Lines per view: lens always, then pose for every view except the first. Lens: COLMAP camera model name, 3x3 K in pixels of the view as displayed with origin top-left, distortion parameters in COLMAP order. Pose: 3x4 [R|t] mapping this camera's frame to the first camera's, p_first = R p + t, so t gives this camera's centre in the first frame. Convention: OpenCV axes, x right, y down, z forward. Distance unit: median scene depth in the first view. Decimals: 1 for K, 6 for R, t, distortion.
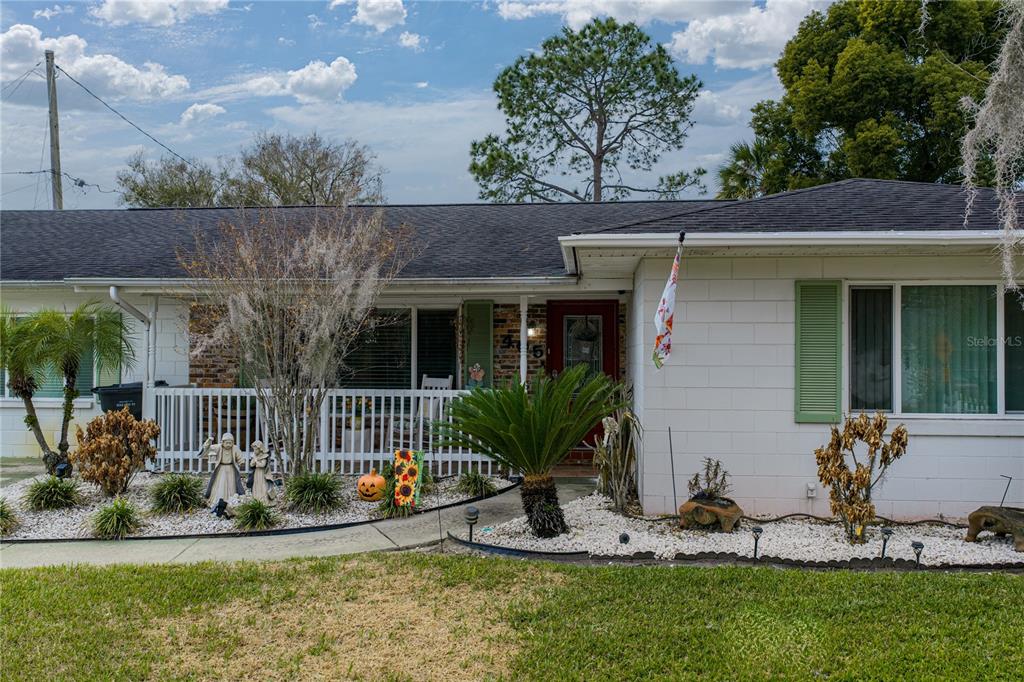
lens RADIAL K [[847.5, 0, 507.9], [0, 847.5, 343.8], [0, 0, 1]] dist [0.017196, -0.026456]
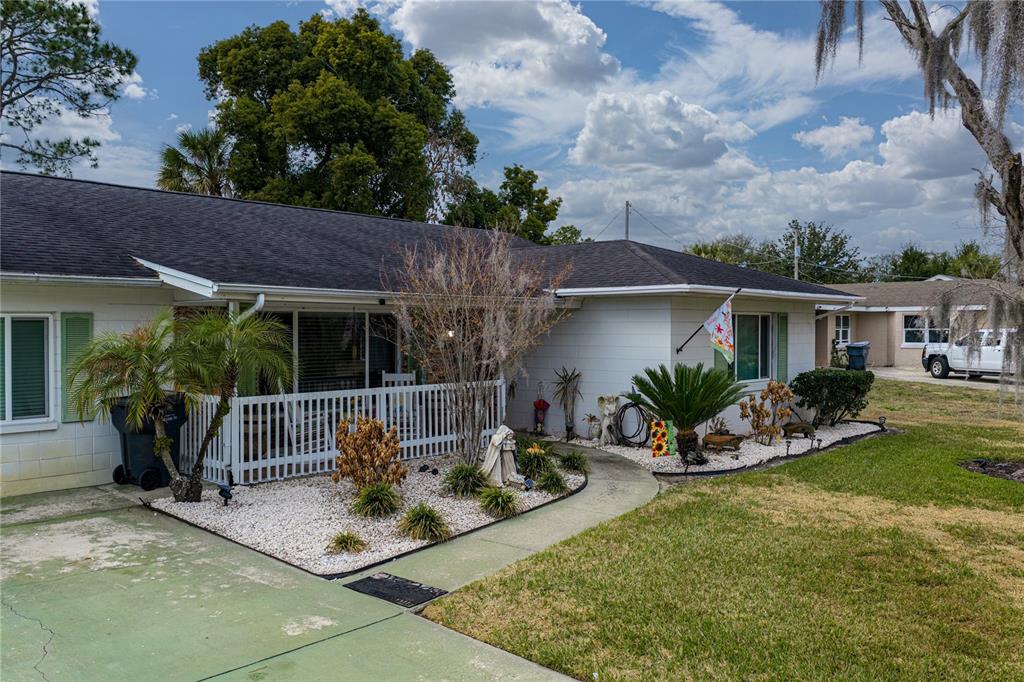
lens RADIAL K [[847.5, 0, 507.9], [0, 847.5, 343.8], [0, 0, 1]] dist [0.017196, -0.026456]
pose [[0.597689, -0.019378, 0.801494, -1.026378], [-0.008091, 0.999511, 0.030199, -0.040555], [-0.801687, -0.024535, 0.597240, 0.202777]]
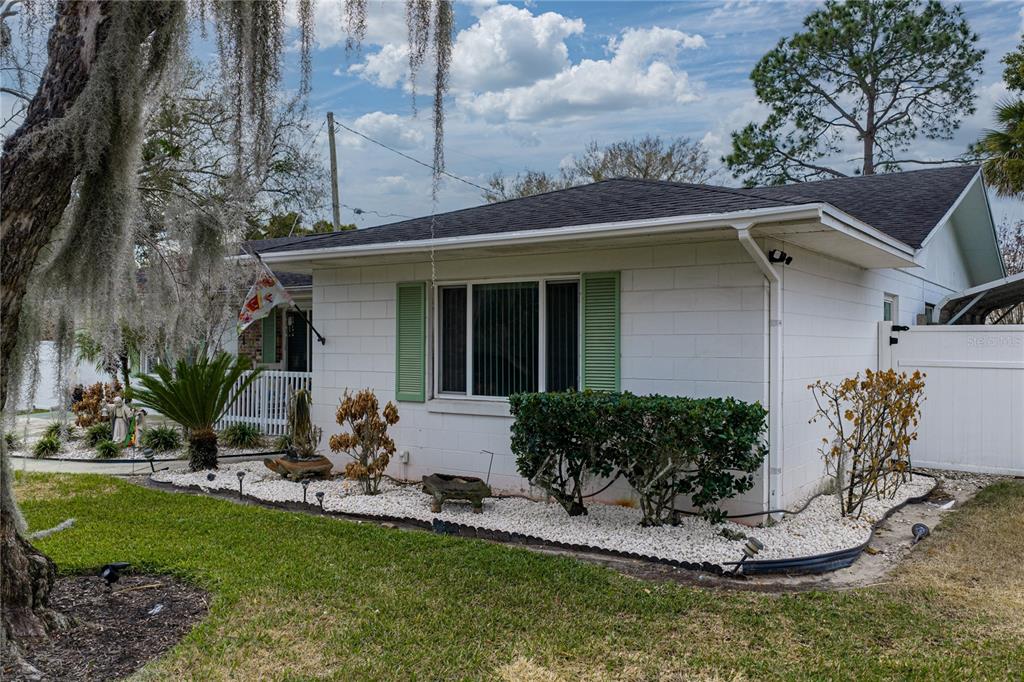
lens RADIAL K [[847.5, 0, 507.9], [0, 847.5, 343.8], [0, 0, 1]] dist [0.017196, -0.026456]
pose [[0.869929, -0.000681, -0.493177, 0.805011], [0.004277, 0.999972, 0.006163, 0.003442], [0.493159, -0.007471, 0.869907, 0.021373]]
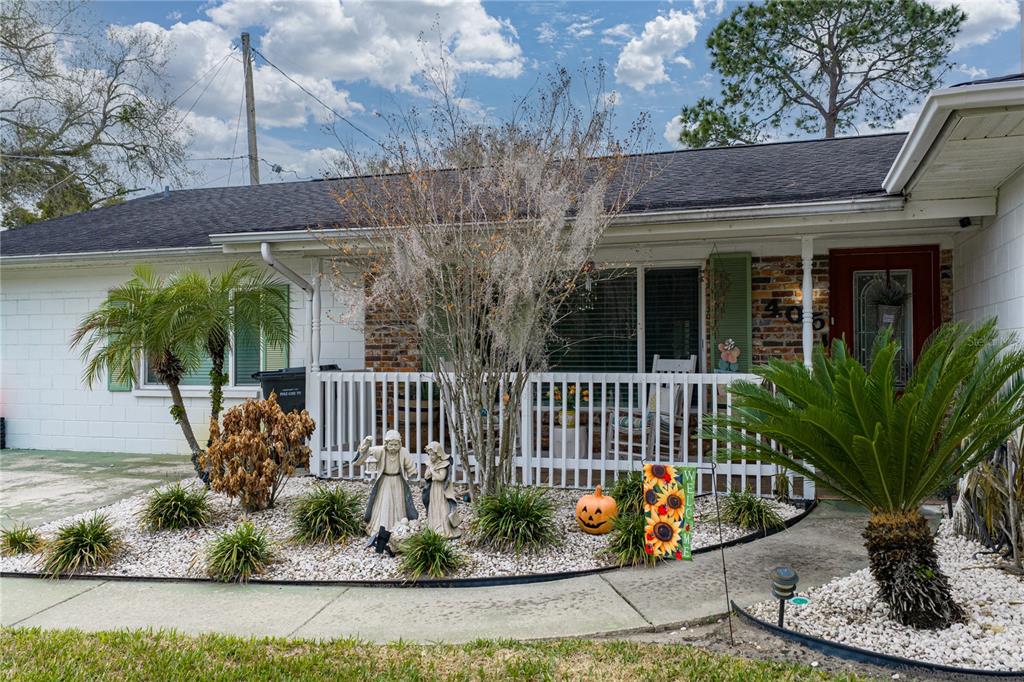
lens RADIAL K [[859.0, 0, 512.0], [0, 859.0, 341.0], [0, 0, 1]] dist [0.008246, -0.005355]
pose [[0.974331, -0.010485, -0.224877, -0.058386], [0.010837, 0.999941, 0.000330, 0.025157], [0.224860, -0.002759, 0.974387, 0.261041]]
